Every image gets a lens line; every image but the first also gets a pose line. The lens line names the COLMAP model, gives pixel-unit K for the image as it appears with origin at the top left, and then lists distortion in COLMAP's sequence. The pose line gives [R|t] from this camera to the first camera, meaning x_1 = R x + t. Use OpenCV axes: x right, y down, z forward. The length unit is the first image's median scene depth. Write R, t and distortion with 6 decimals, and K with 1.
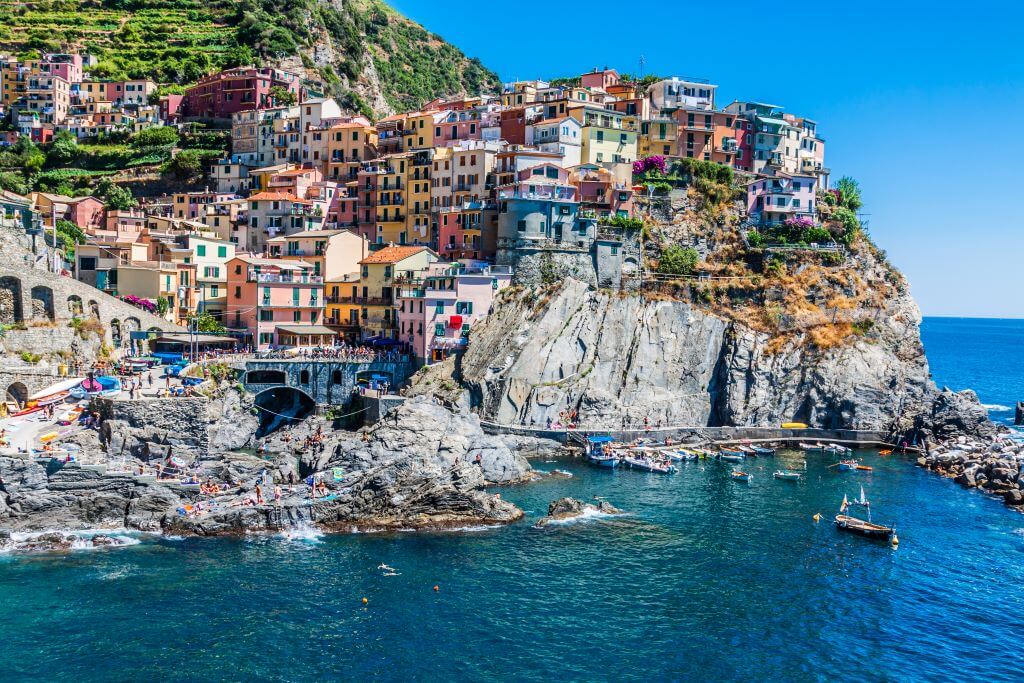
lens RADIAL K [[1136.2, 0, 512.0], [0, 1136.2, 341.5], [0, 0, 1]] dist [0.011671, 0.017741]
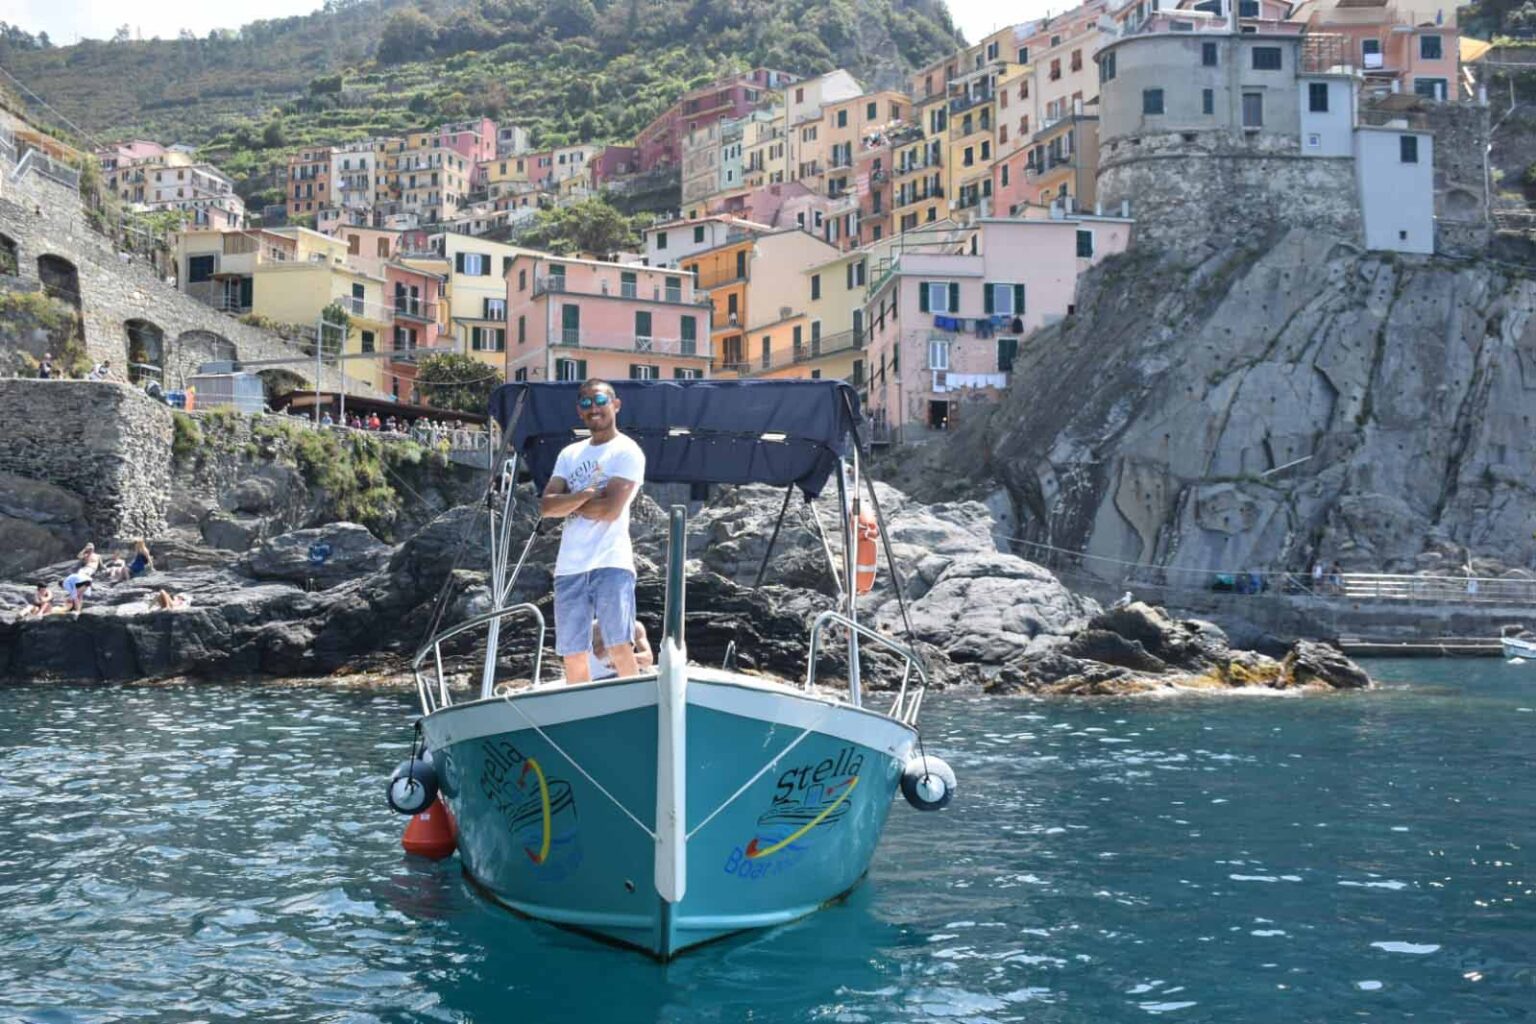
lens RADIAL K [[1704.2, 0, 768.0], [0, 1704.2, 512.0], [0, 0, 1]] dist [0.011671, 0.017741]
pose [[0.952262, -0.040908, -0.302528, 0.054591], [0.010504, 0.994785, -0.101453, 0.100148], [0.305101, 0.093432, 0.947726, 0.403965]]
